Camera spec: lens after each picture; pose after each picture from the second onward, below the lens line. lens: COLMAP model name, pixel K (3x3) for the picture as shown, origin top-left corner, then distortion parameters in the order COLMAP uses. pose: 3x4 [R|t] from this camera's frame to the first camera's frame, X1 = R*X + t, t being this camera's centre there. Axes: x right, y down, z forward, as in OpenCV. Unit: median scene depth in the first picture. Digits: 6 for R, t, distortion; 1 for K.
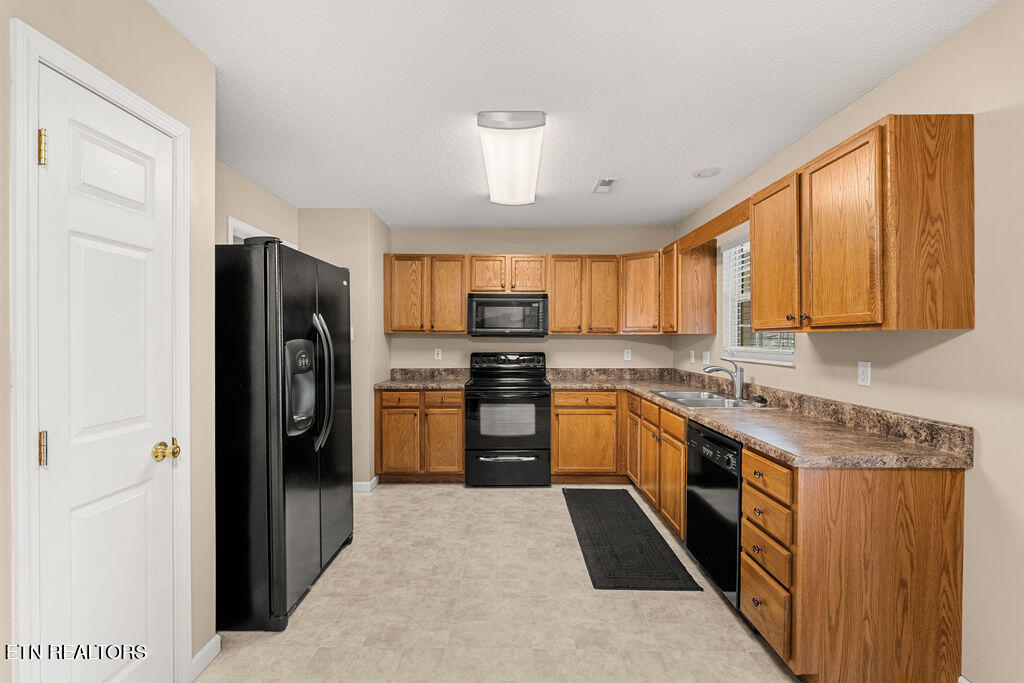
lens RADIAL K [[452.0, 0, 509.8], [0, 452.0, 340.6], [0, 0, 1]] dist [0.000882, 0.000400]
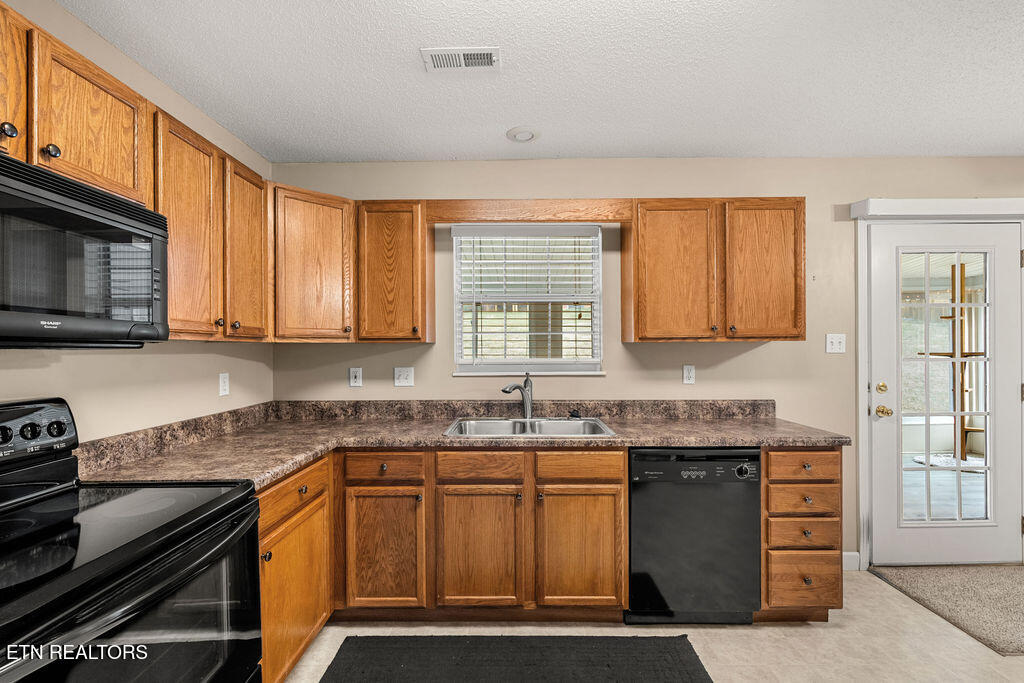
lens RADIAL K [[453.2, 0, 466.9], [0, 453.2, 344.4], [0, 0, 1]] dist [-0.001049, 0.000056]
pose [[-0.000150, -0.002804, 0.999996, -0.278941], [0.011129, 0.999934, 0.002805, -0.012608], [-0.999938, 0.011129, -0.000119, 0.907457]]
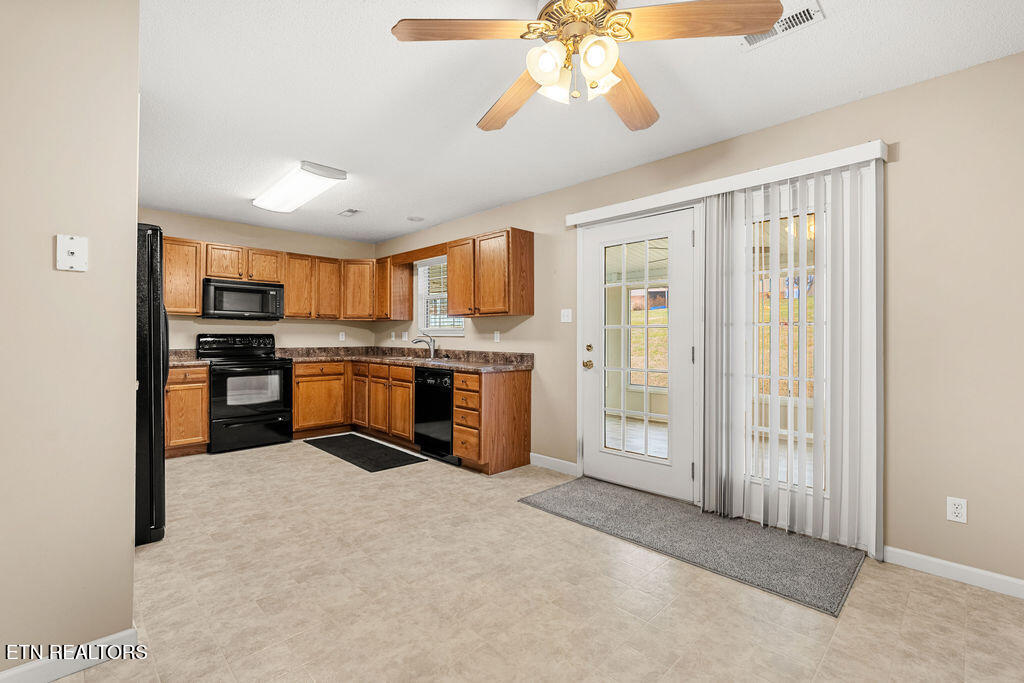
lens RADIAL K [[452.0, 0, 509.8], [0, 452.0, 340.6], [0, 0, 1]] dist [0.000882, 0.000400]
pose [[0.709828, -0.005480, 0.704354, -0.377828], [0.001184, 0.999978, 0.006586, 0.043213], [-0.704374, -0.003841, 0.709818, -0.312265]]
